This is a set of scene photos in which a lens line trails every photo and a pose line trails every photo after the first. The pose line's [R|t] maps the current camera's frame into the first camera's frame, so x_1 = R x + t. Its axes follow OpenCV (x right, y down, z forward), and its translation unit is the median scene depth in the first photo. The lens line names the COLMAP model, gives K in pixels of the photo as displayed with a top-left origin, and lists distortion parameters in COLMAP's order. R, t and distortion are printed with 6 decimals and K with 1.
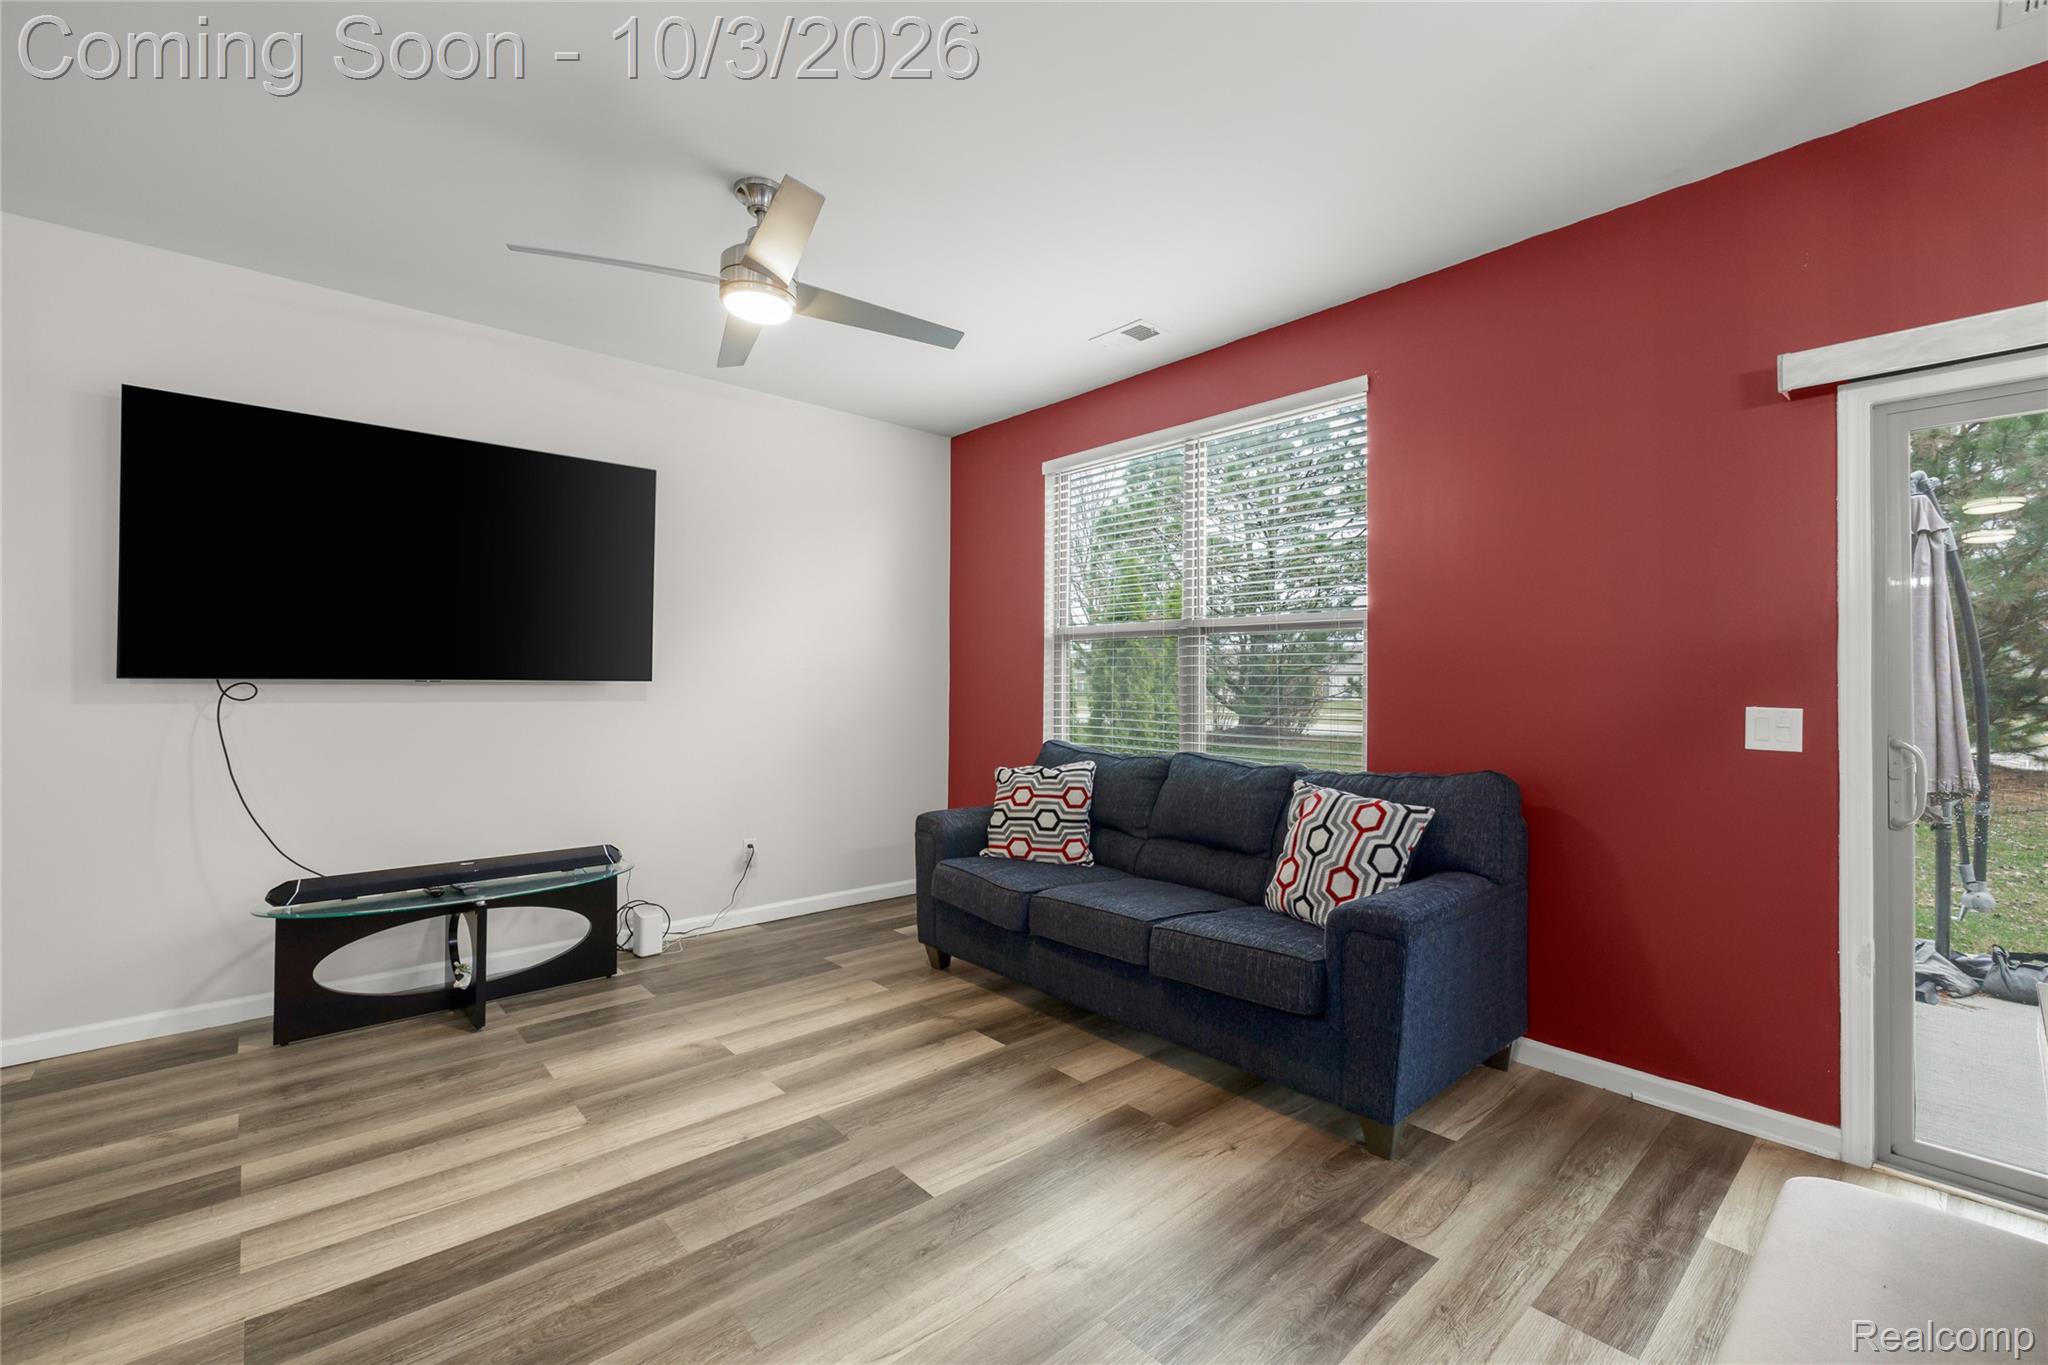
lens RADIAL K [[854.0, 0, 1024.5], [0, 854.0, 673.8], [0, 0, 1]] dist [-0.000393, -0.000109]
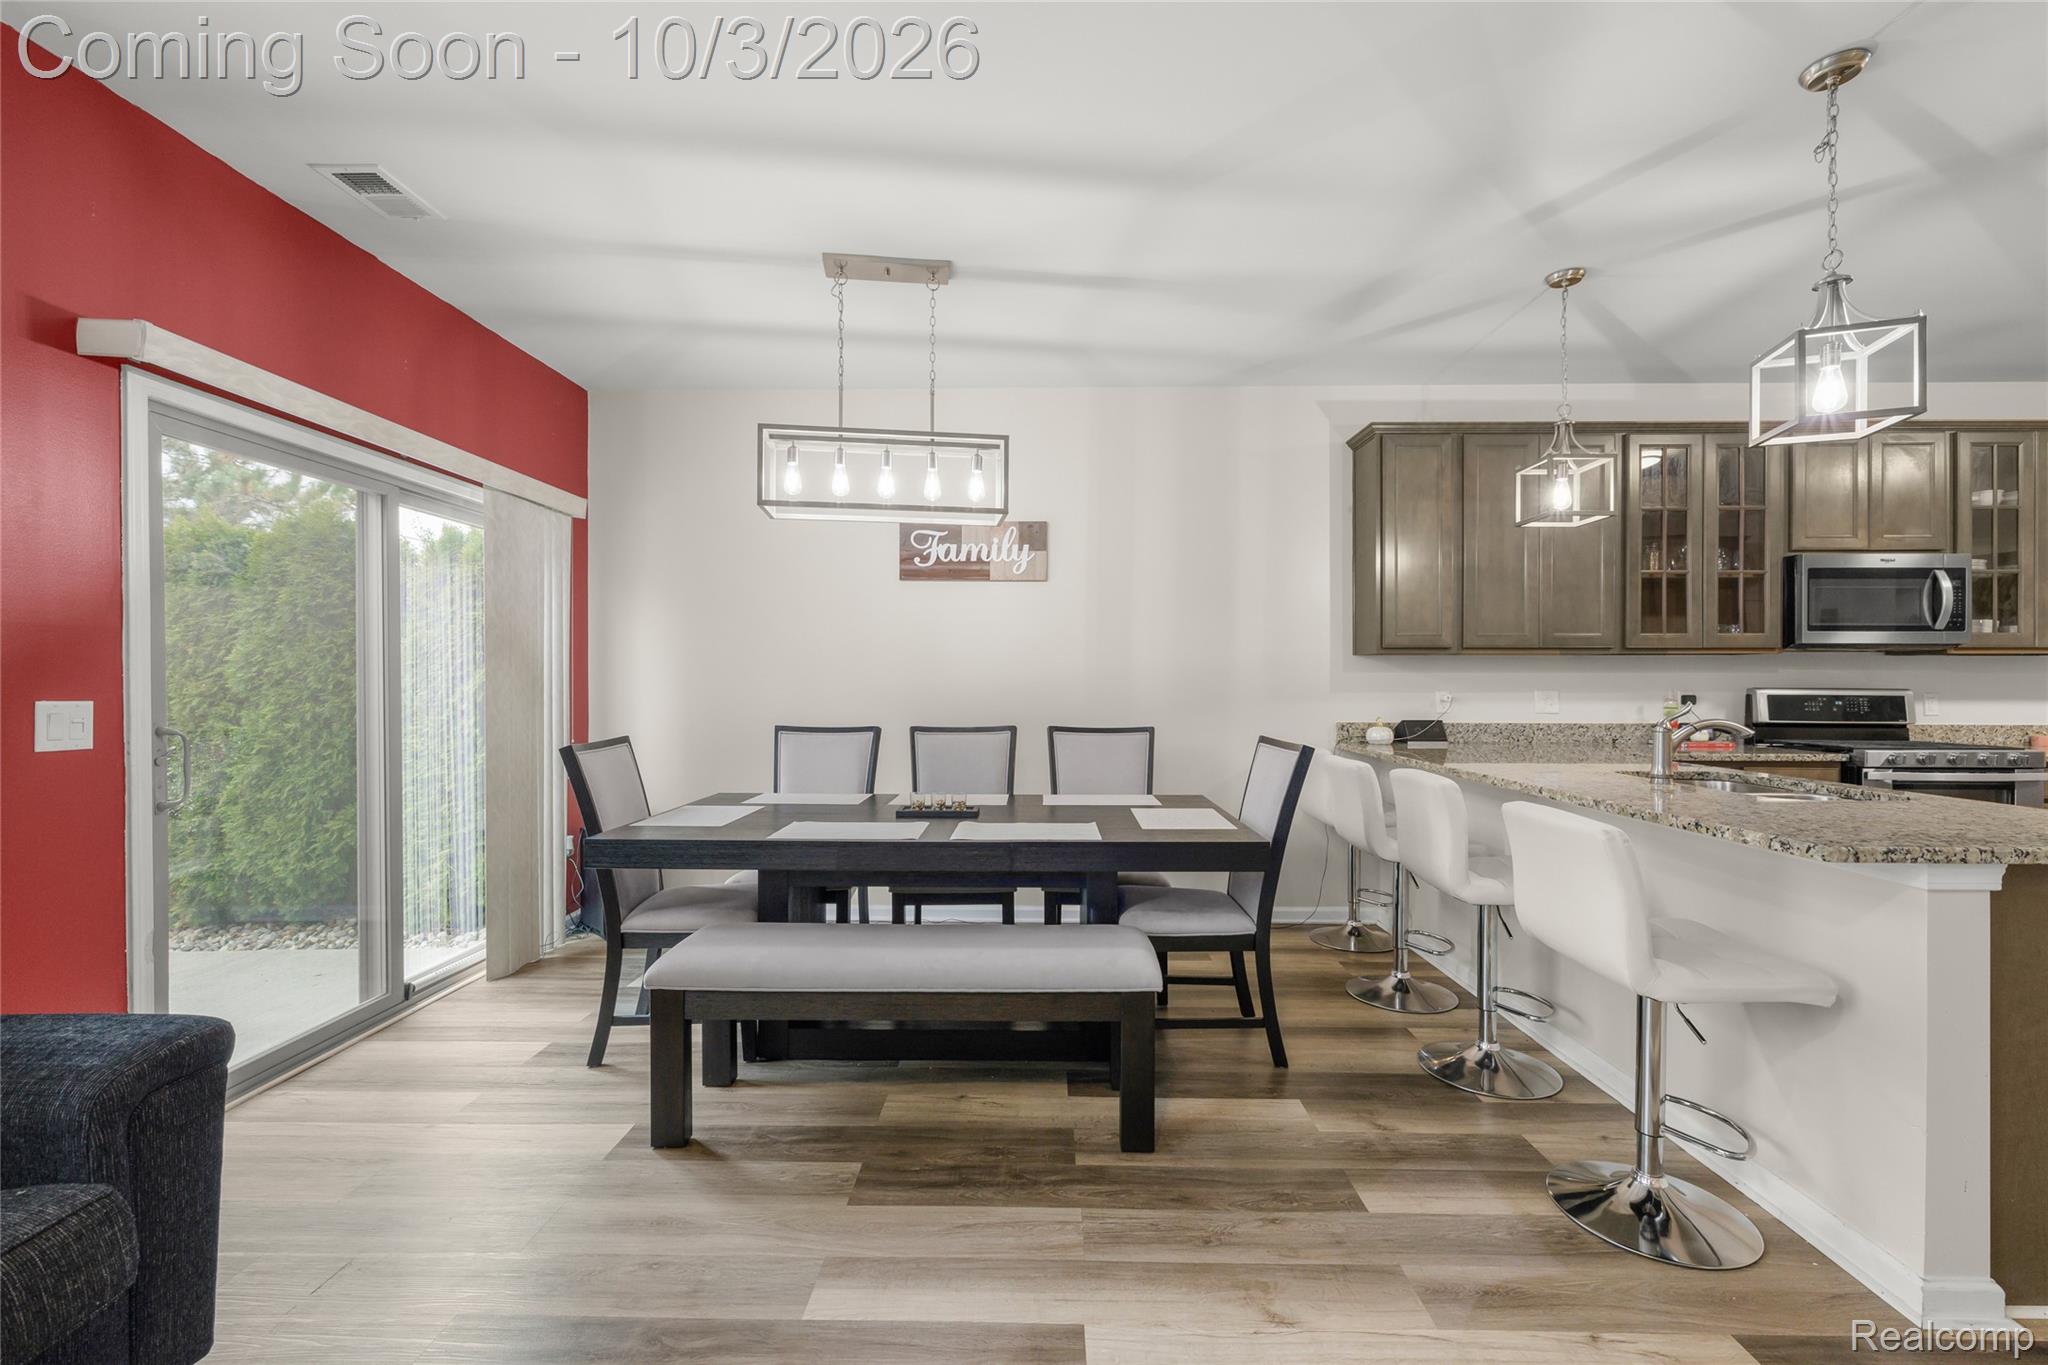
lens RADIAL K [[863.9, 0, 1027.2], [0, 863.9, 685.9], [0, 0, 1]] dist [-0.000302, -0.000253]
pose [[-0.733289, -0.009816, 0.679847, -0.441889], [-0.011628, 0.999931, 0.001896, 0.011465], [-0.679818, -0.006515, -0.733352, 0.983183]]
